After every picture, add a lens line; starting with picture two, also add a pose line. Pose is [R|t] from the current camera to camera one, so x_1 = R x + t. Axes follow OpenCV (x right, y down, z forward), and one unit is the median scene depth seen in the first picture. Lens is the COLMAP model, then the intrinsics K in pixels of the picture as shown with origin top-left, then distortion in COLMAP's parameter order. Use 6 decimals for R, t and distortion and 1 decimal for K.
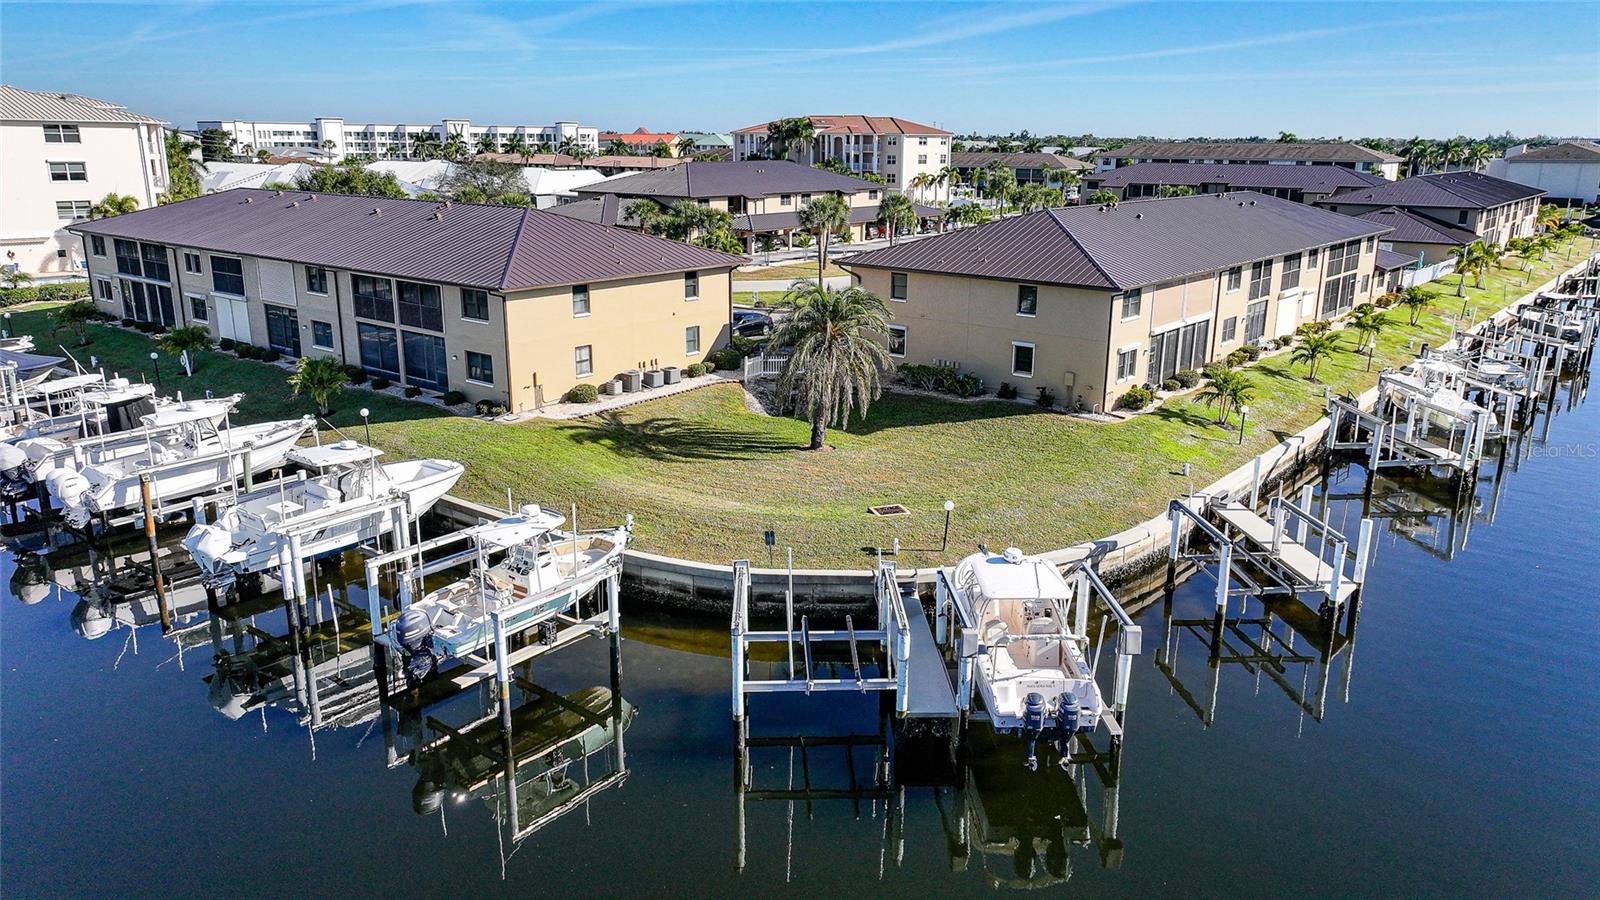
lens RADIAL K [[1123.1, 0, 806.8], [0, 1123.1, 450.7], [0, 0, 1]] dist [0.001898, 0.013658]
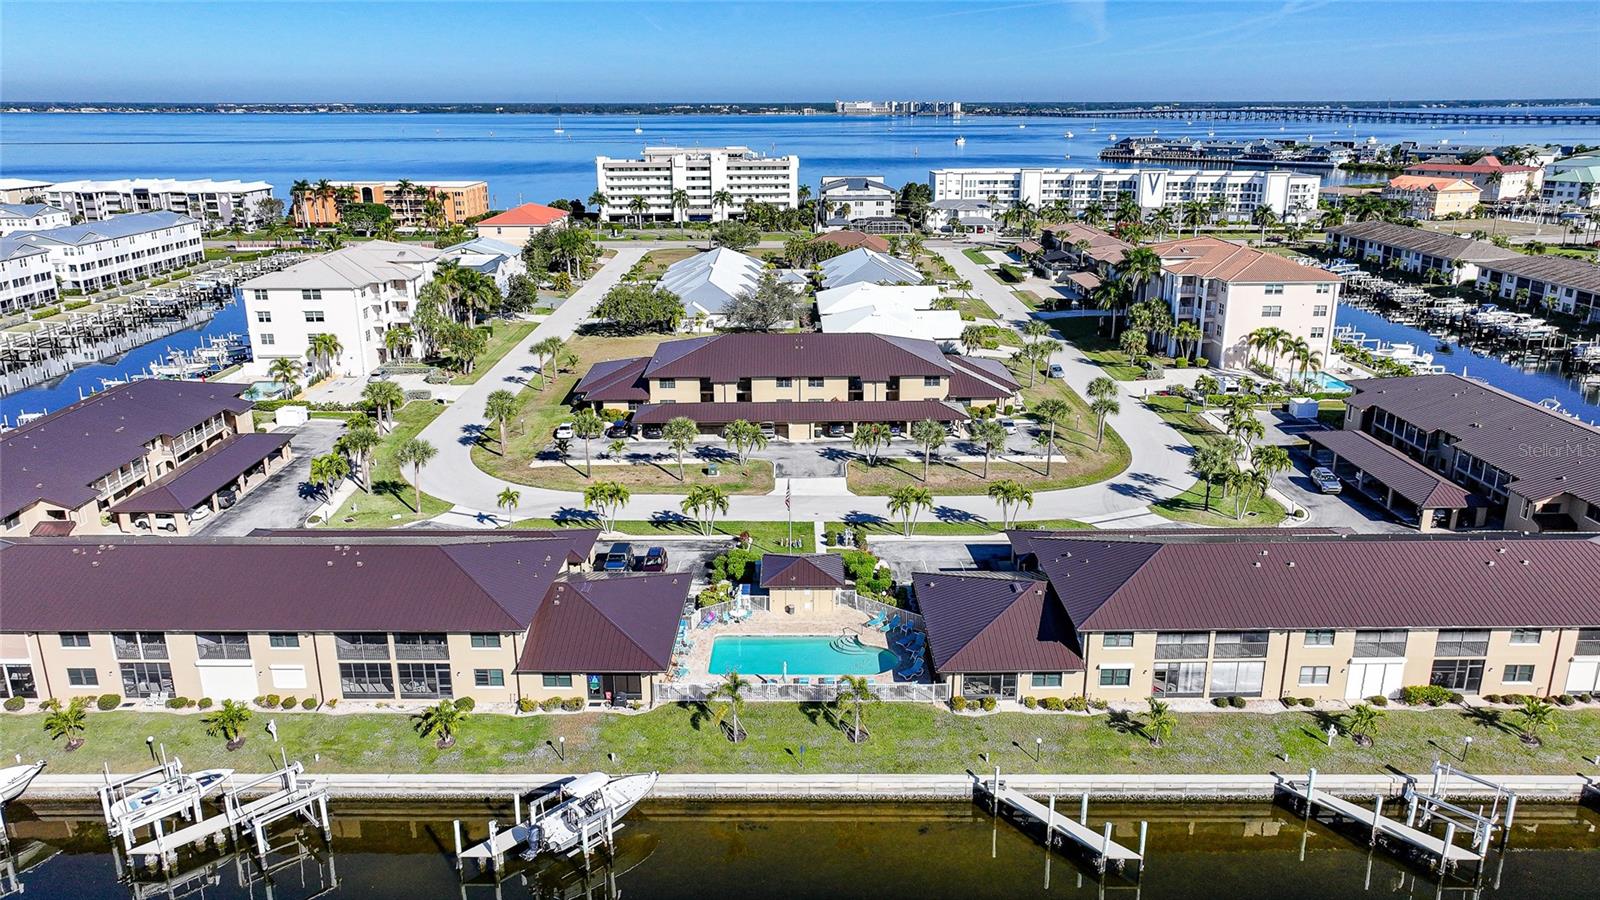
lens RADIAL K [[1123.1, 0, 808.6], [0, 1123.1, 444.5], [0, 0, 1]] dist [0.001898, 0.013658]
pose [[0.633336, 0.217146, -0.742788, 2.175668], [-0.199859, 0.973160, 0.114084, -0.817920], [0.747625, 0.076199, 0.659736, 0.973953]]
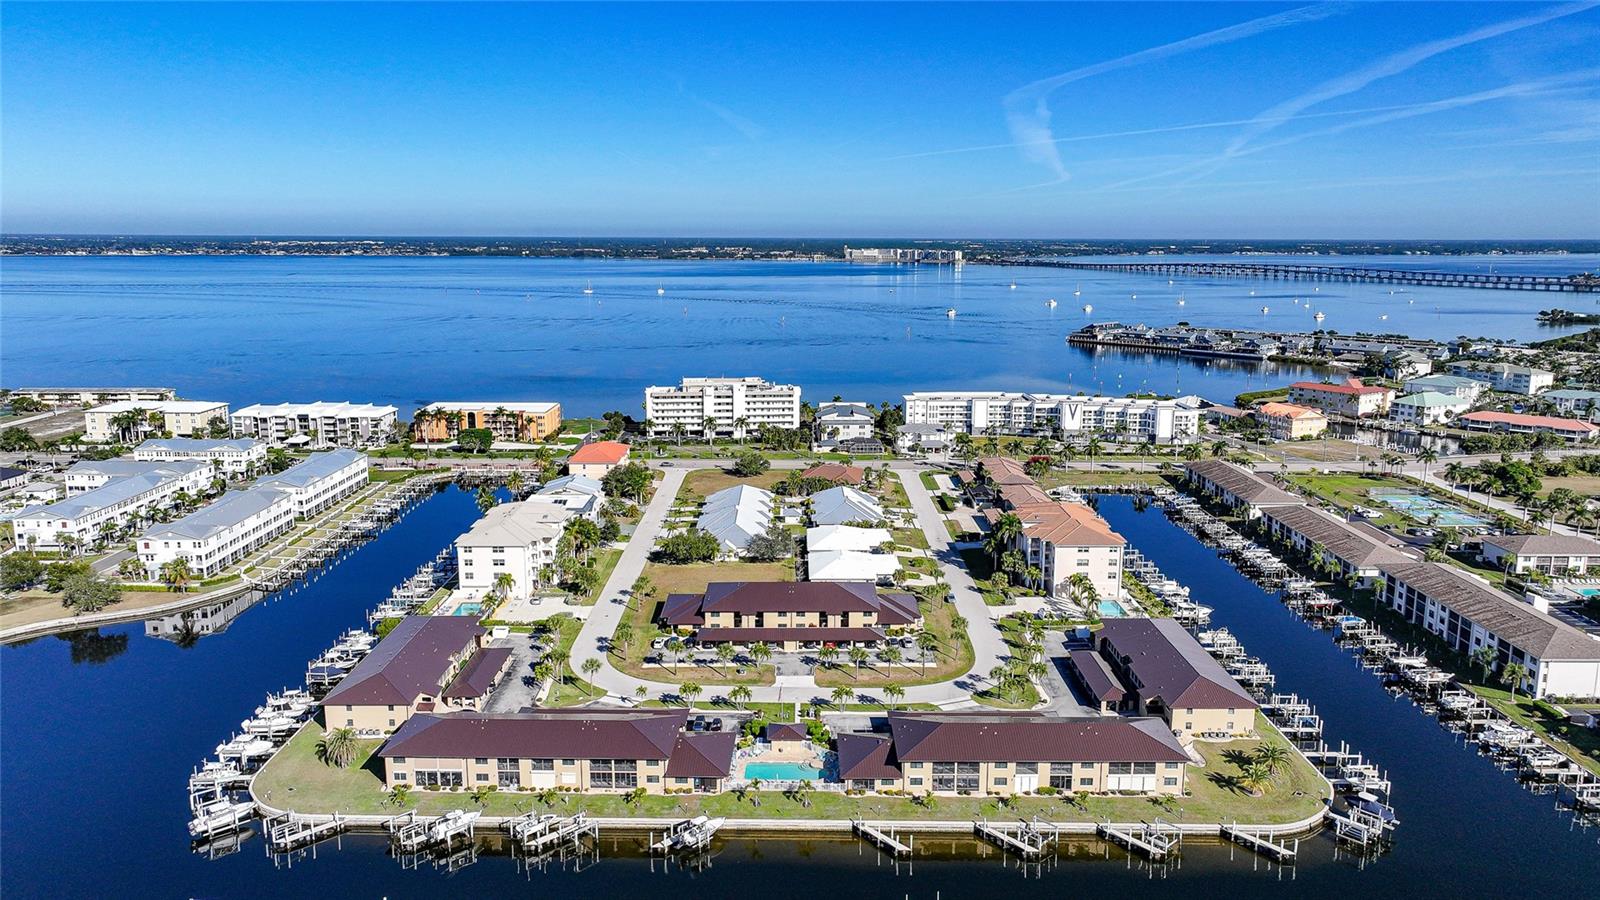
lens RADIAL K [[1123.1, 0, 807.6], [0, 1123.1, 455.2], [0, 0, 1]] dist [0.001898, 0.013658]
pose [[0.625070, 0.145316, -0.766923, 3.782509], [-0.206429, 0.978312, 0.017122, -1.439521], [0.752778, 0.147612, 0.641511, -0.427910]]
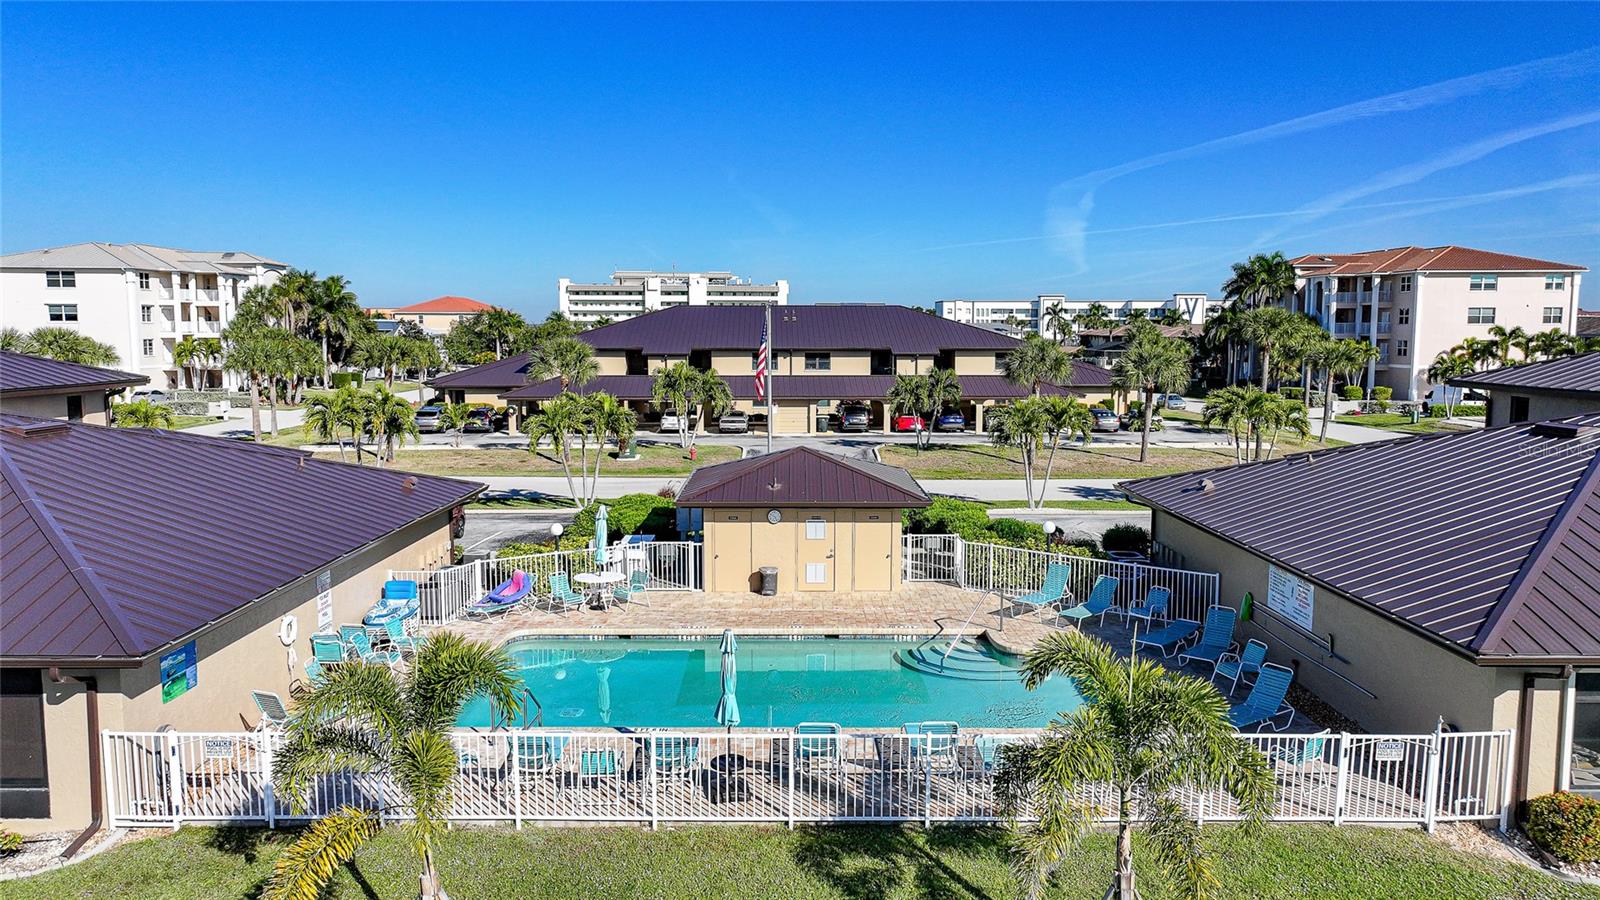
lens RADIAL K [[1123.1, 0, 809.0], [0, 1123.1, 439.5], [0, 0, 1]] dist [0.001898, 0.013658]
pose [[0.641304, 0.069068, -0.764172, 1.347221], [-0.201702, 0.976088, -0.081049, -0.381176], [0.740301, 0.206112, 0.639900, 1.775839]]
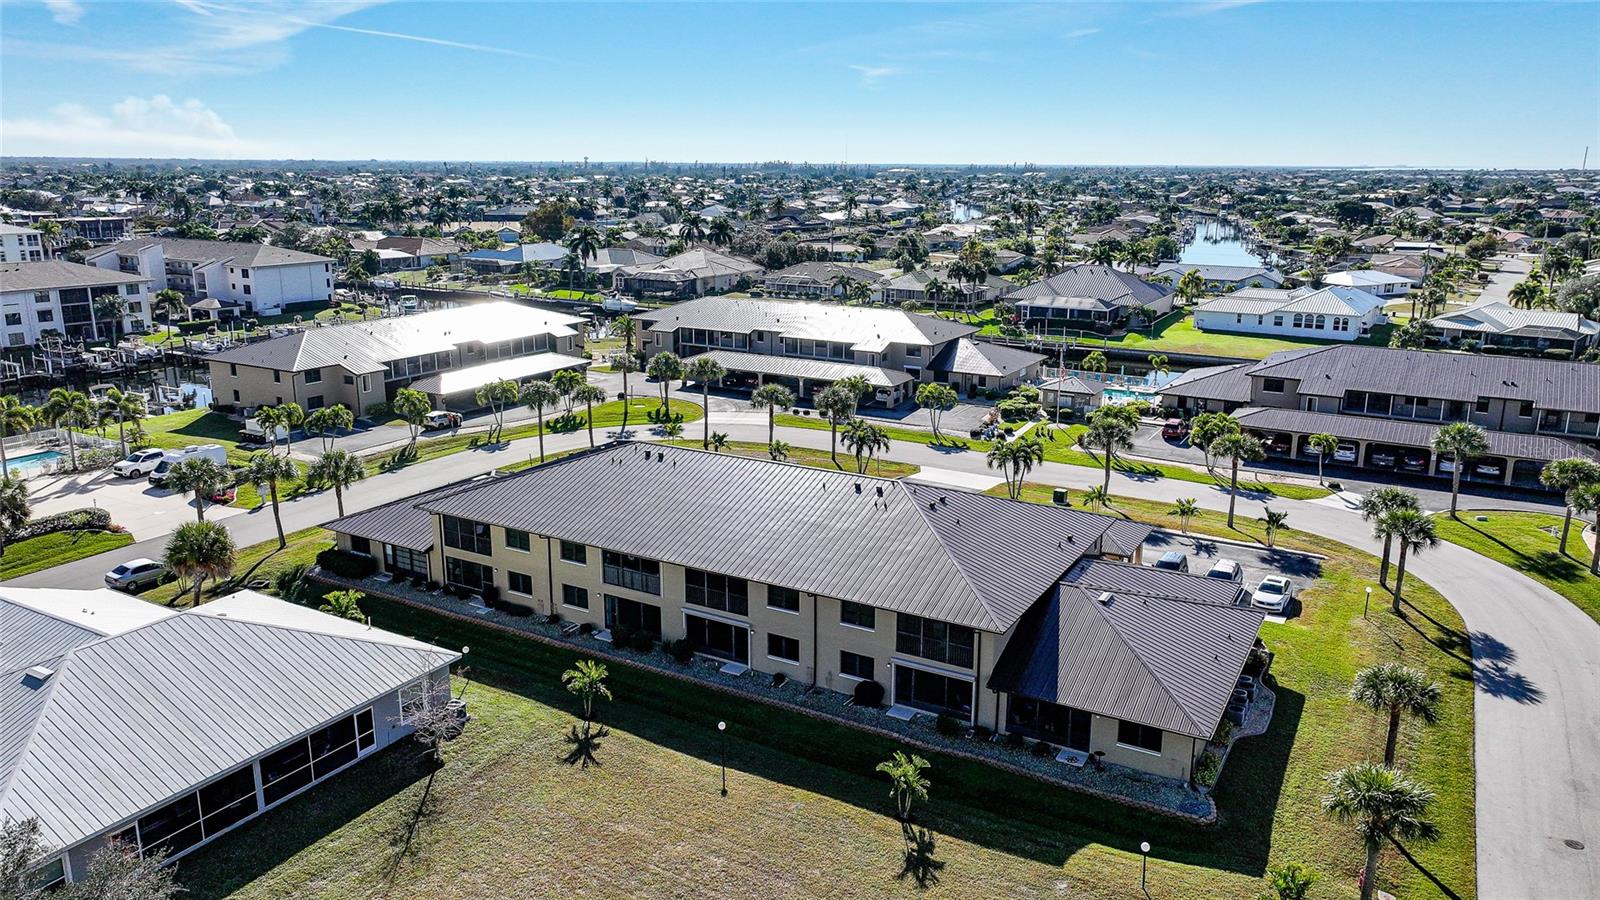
lens RADIAL K [[1123.1, 0, 809.4], [0, 1123.1, 453.4], [0, 0, 1]] dist [0.001898, 0.013658]
pose [[-0.152514, -0.264438, 0.952267, -1.546018], [0.263707, 0.917716, 0.297079, -1.183580], [-0.952469, 0.296428, -0.070230, 2.992605]]
